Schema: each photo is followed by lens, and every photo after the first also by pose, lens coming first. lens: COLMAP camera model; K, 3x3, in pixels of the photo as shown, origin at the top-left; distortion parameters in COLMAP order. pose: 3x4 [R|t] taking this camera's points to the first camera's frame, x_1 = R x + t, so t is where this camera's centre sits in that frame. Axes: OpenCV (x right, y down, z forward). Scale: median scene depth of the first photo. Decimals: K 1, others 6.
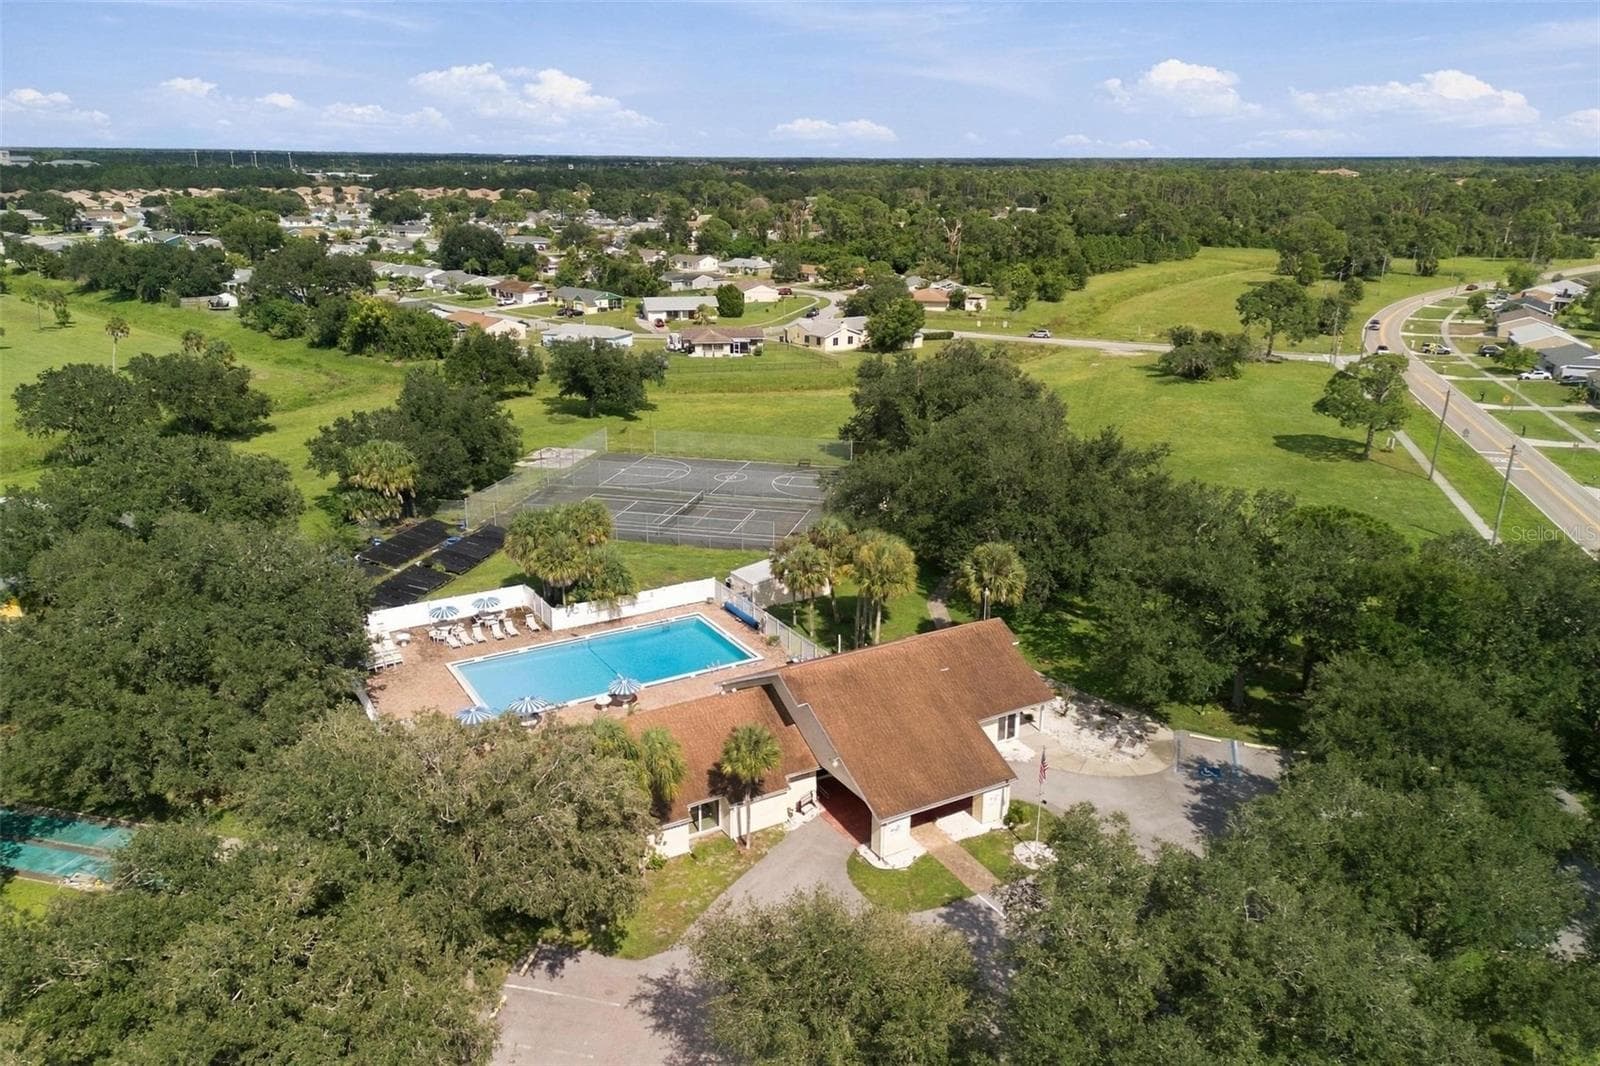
lens RADIAL K [[1182.4, 0, 800.0], [0, 1182.4, 533.0], [0, 0, 1]] dist [0.043621, -0.019814]
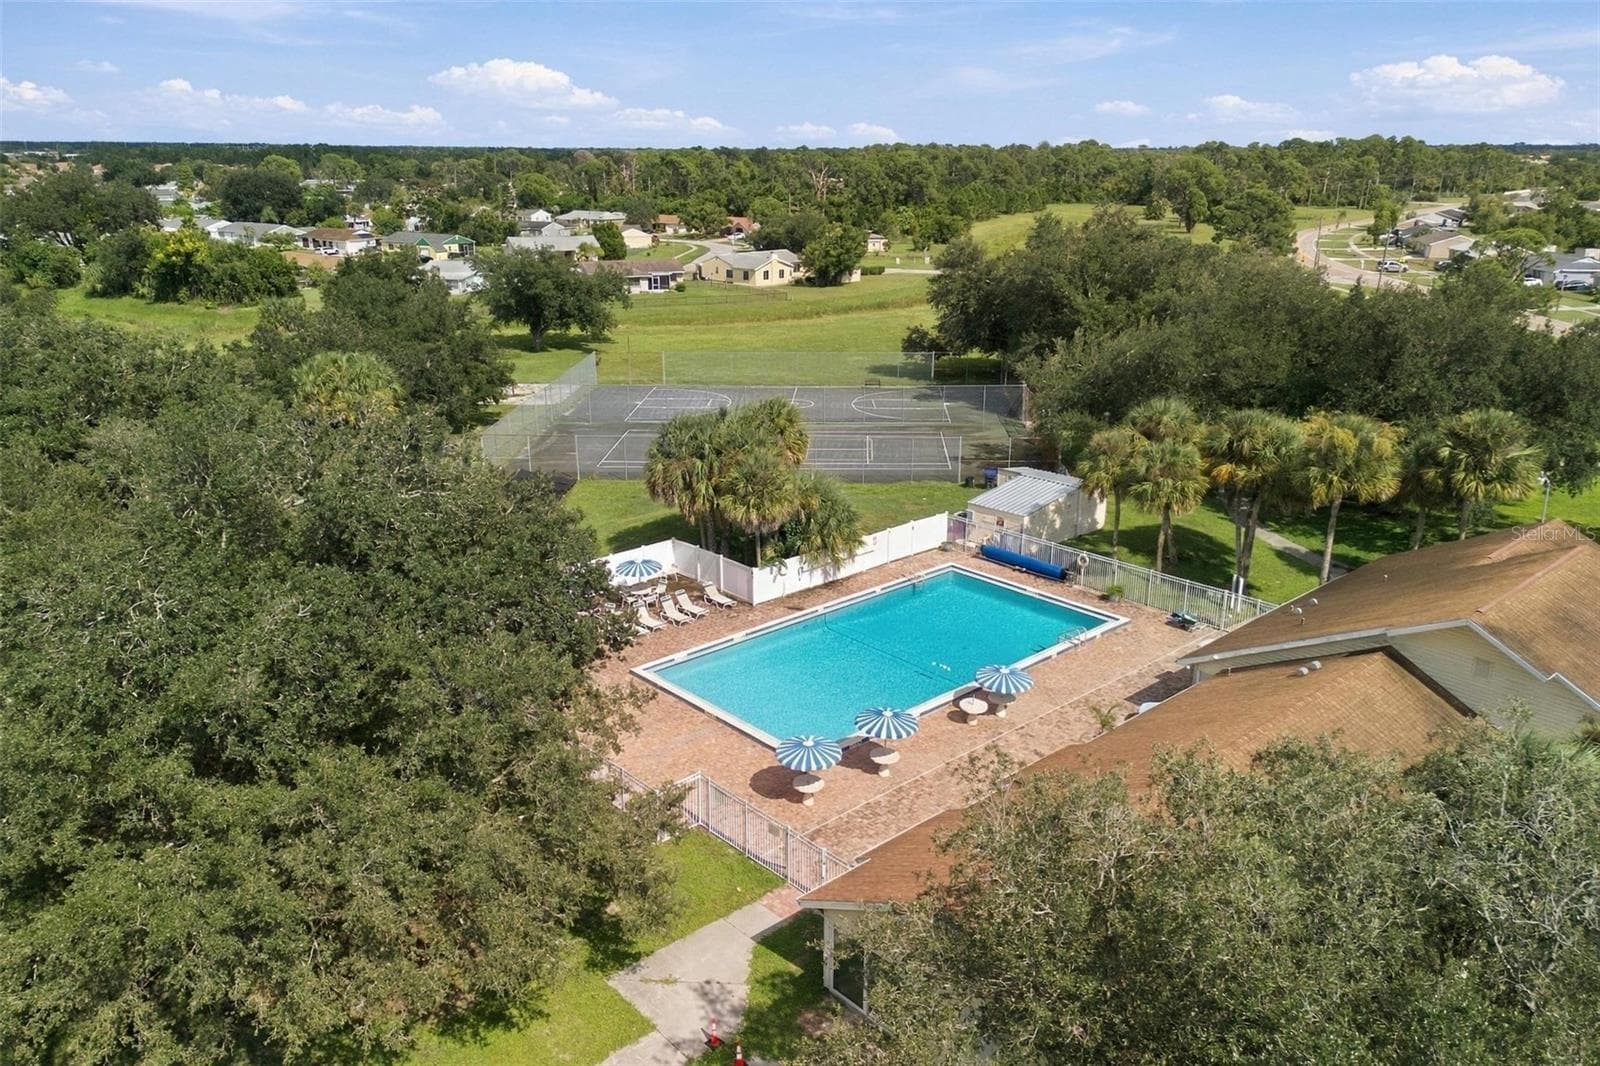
lens RADIAL K [[1182.4, 0, 800.0], [0, 1182.4, 533.0], [0, 0, 1]] dist [0.043621, -0.019814]
pose [[0.980104, -0.062554, 0.188367, -0.122321], [0.061298, 0.998041, 0.012488, 0.015829], [-0.188780, -0.000693, 0.982019, 0.157541]]
